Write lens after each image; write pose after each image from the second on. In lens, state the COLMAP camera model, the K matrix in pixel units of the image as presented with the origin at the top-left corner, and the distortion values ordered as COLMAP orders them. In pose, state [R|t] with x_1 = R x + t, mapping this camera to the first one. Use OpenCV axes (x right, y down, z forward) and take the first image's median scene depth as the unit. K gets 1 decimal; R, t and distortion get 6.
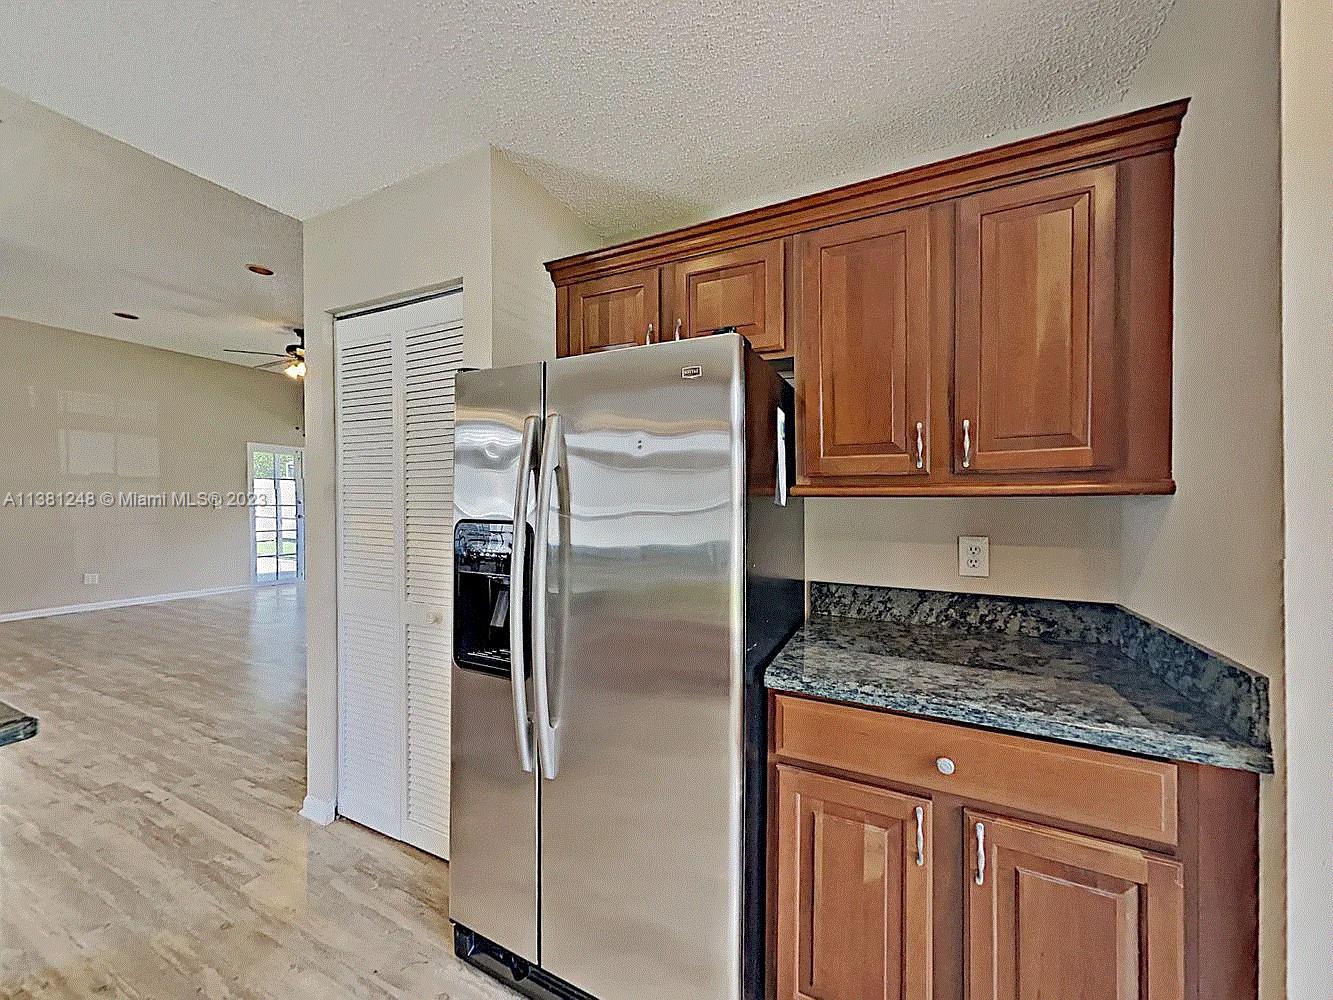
lens RADIAL K [[501.1, 0, 667.8], [0, 501.1, 499.6], [0, 0, 1]] dist [0.000170, -0.000243]
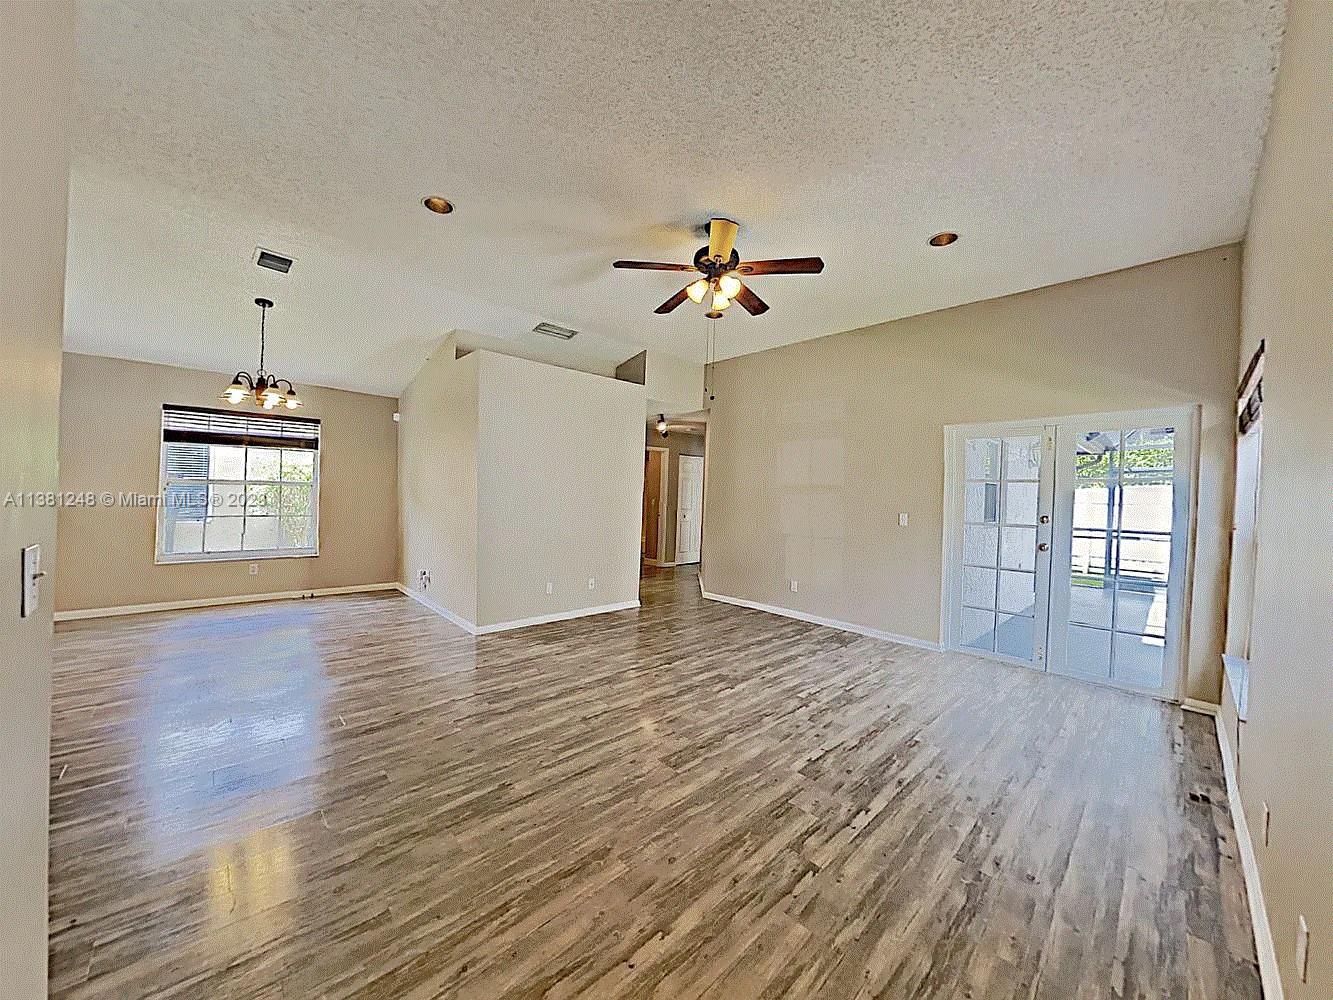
lens RADIAL K [[457.6, 0, 657.9], [0, 457.6, 501.3], [0, 0, 1]] dist [-0.000158, 0.000022]
pose [[-0.367724, -0.015068, -0.929813, -0.156527], [-0.025248, 0.999662, -0.006215, -0.005103], [0.929592, 0.021191, -0.367980, 1.042659]]
